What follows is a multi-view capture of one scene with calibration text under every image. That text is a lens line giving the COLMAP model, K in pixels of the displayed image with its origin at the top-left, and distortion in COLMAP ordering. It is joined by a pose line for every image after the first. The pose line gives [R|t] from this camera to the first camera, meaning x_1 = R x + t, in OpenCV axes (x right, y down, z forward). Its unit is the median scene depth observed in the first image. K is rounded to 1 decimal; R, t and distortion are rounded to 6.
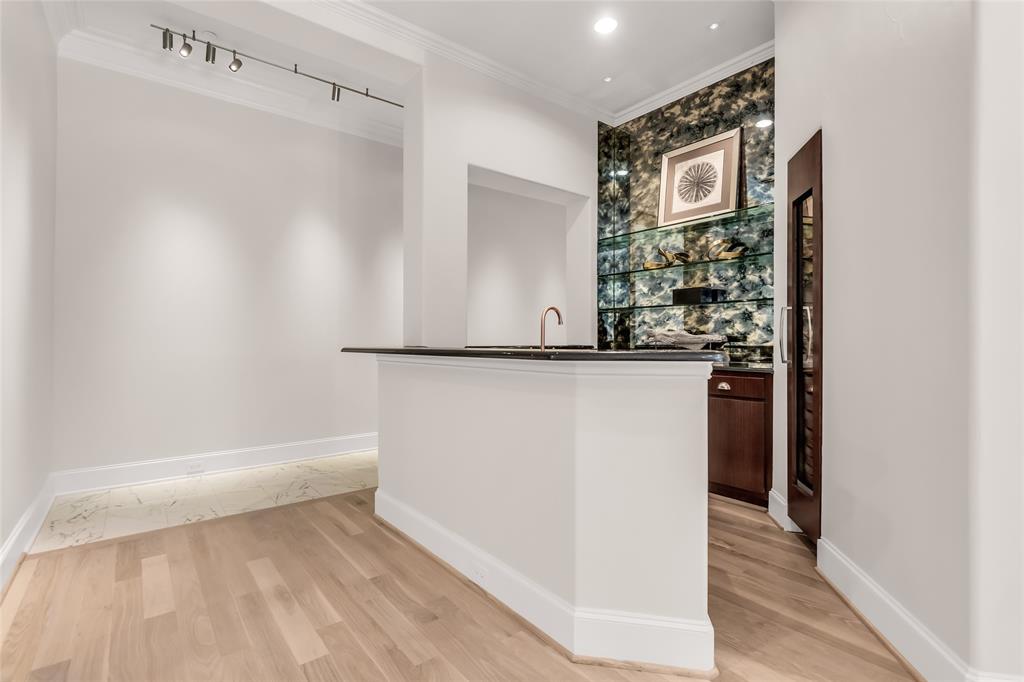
lens RADIAL K [[487.1, 0, 509.5], [0, 487.1, 338.9], [0, 0, 1]] dist [-0.001826, -0.000176]
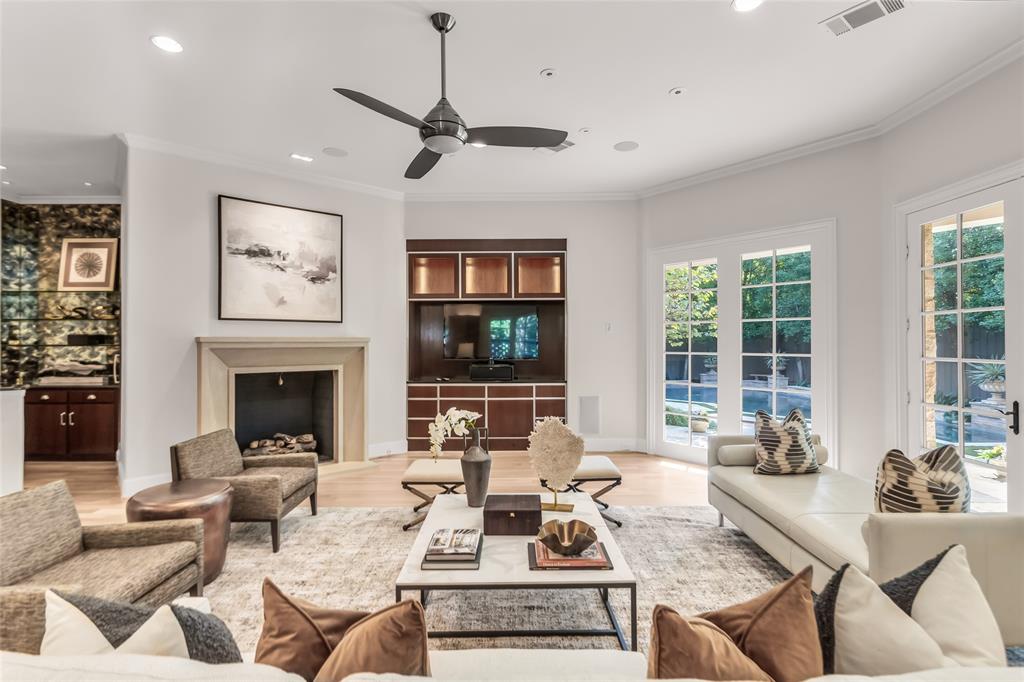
lens RADIAL K [[487.1, 0, 514.1], [0, 487.1, 340.9], [0, 0, 1]] dist [-0.001826, -0.000176]
pose [[0.610310, 0.002577, 0.792158, -0.008442], [0.003143, 0.999979, -0.005675, -0.065386], [-0.792156, 0.005953, 0.610289, -0.928624]]
